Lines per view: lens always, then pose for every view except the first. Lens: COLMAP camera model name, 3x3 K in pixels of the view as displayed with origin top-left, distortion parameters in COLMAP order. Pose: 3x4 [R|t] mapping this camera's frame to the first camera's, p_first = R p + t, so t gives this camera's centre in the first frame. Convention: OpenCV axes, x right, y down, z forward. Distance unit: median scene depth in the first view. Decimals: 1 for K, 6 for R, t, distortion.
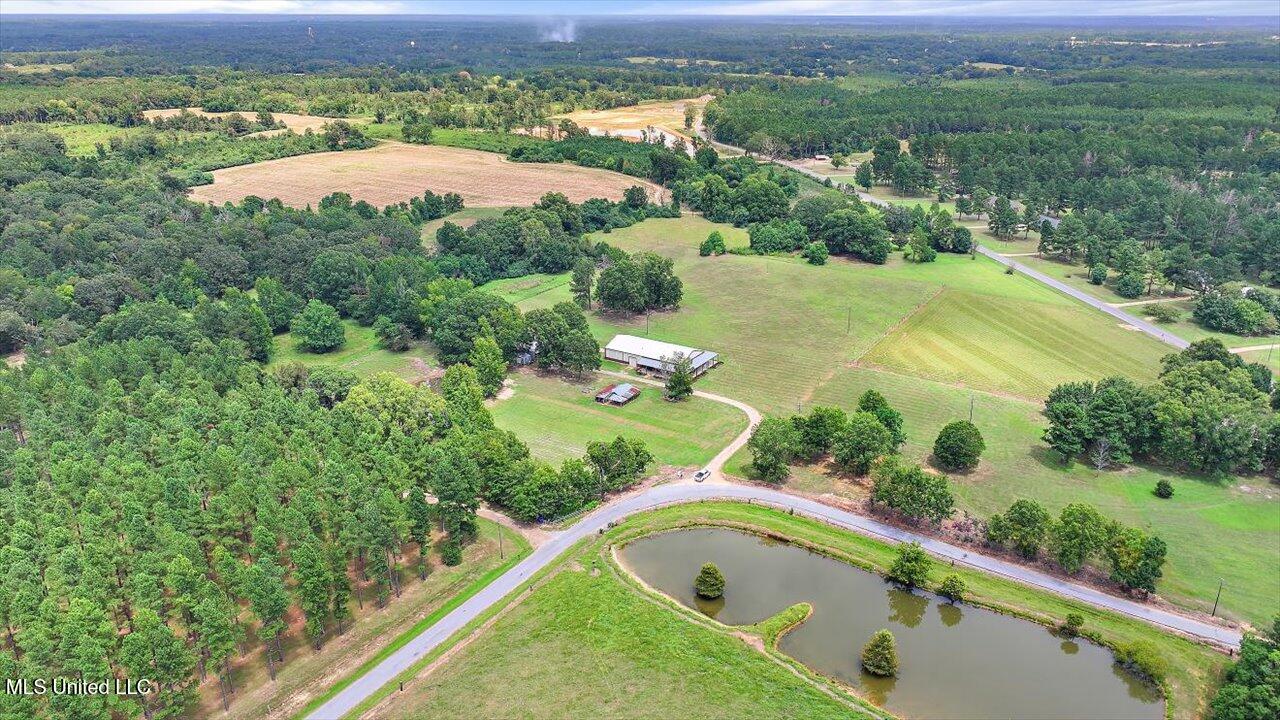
lens RADIAL K [[930.0, 0, 644.9], [0, 930.0, 358.4], [0, 0, 1]] dist [0.003699, 0.007558]
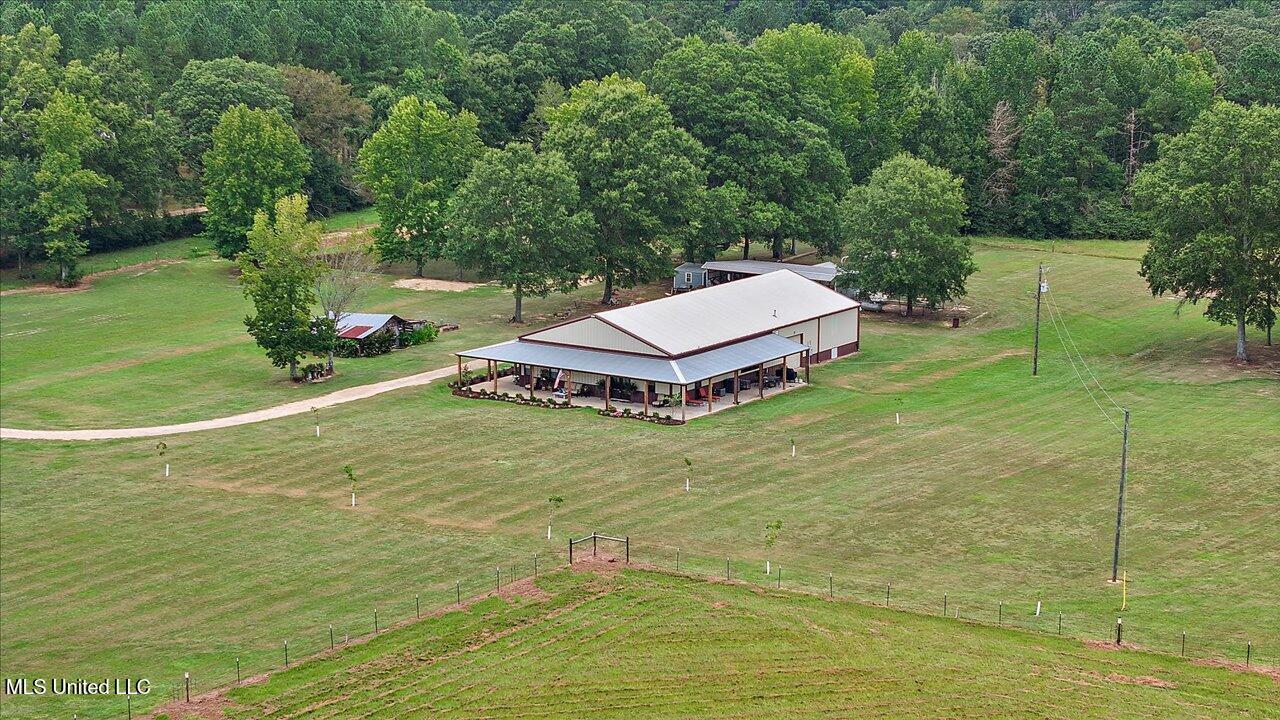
lens RADIAL K [[2553.0, 0, 640.0], [0, 2553.0, 360.0], [0, 0, 1]] dist [-0.211851, 0.844466]
pose [[-0.033554, 0.184259, -0.982305, 0.657425], [-0.352617, 0.917471, 0.184143, -0.115578], [0.935166, 0.352556, 0.034188, 0.907075]]
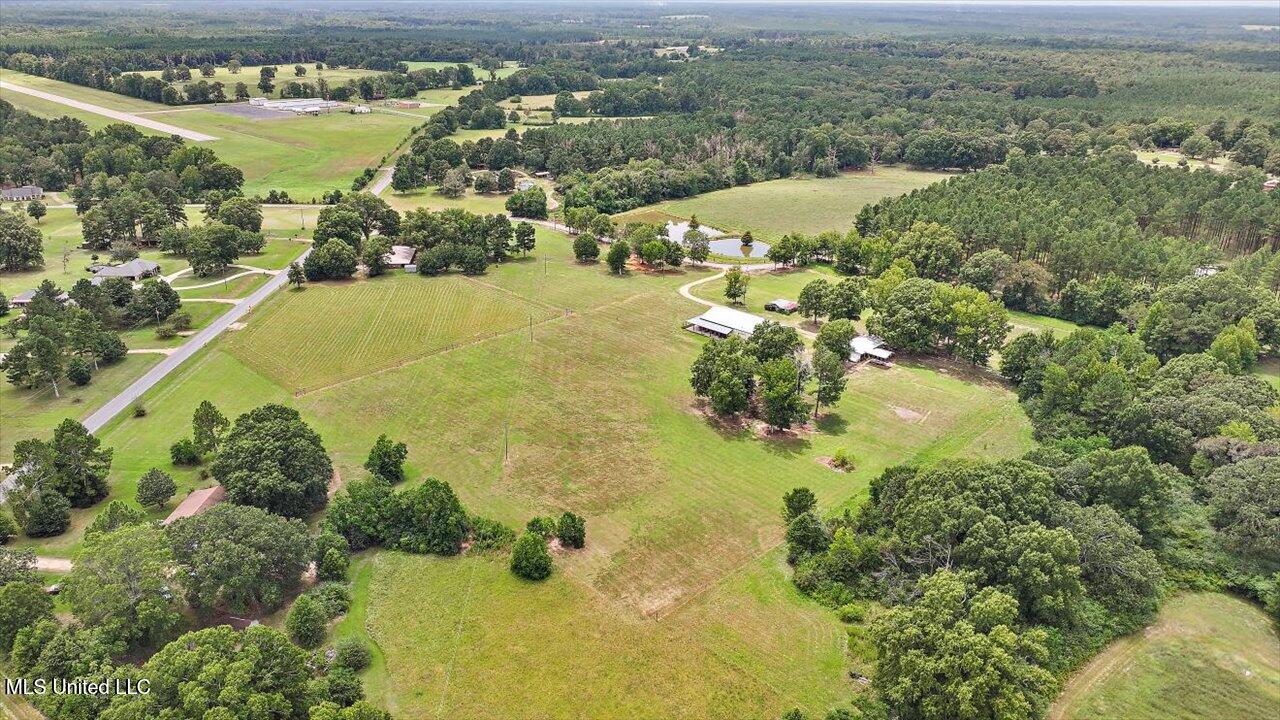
lens RADIAL K [[898.2, 0, 644.1], [0, 898.2, 357.8], [0, 0, 1]] dist [0.000241, 0.013431]
pose [[-0.982031, -0.078769, 0.171498, -0.050559], [0.057681, 0.739974, 0.670158, -0.624934], [-0.179691, 0.668008, -0.722133, 1.670141]]
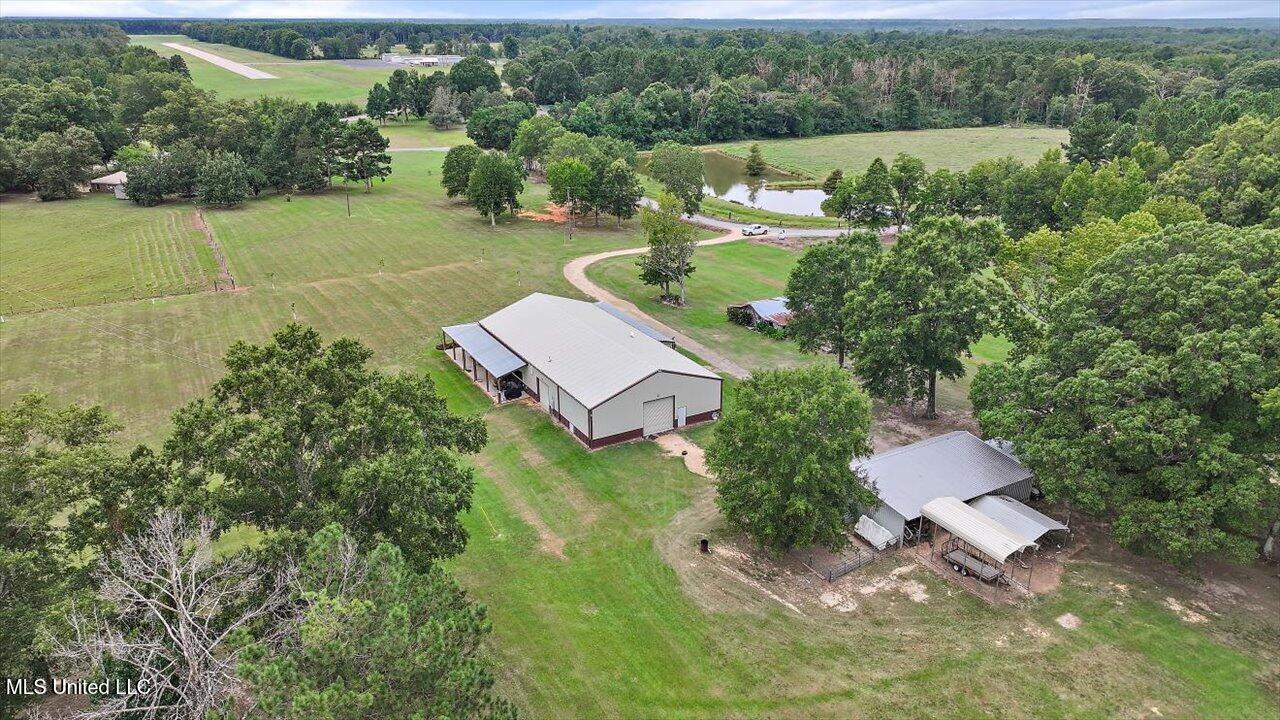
lens RADIAL K [[898.2, 0, 644.1], [0, 898.2, 357.8], [0, 0, 1]] dist [0.000241, 0.013431]
pose [[-0.884214, -0.165113, 0.436925, -0.139970], [0.164240, 0.765788, 0.621766, -0.191594], [-0.437254, 0.621535, -0.650003, 1.130026]]
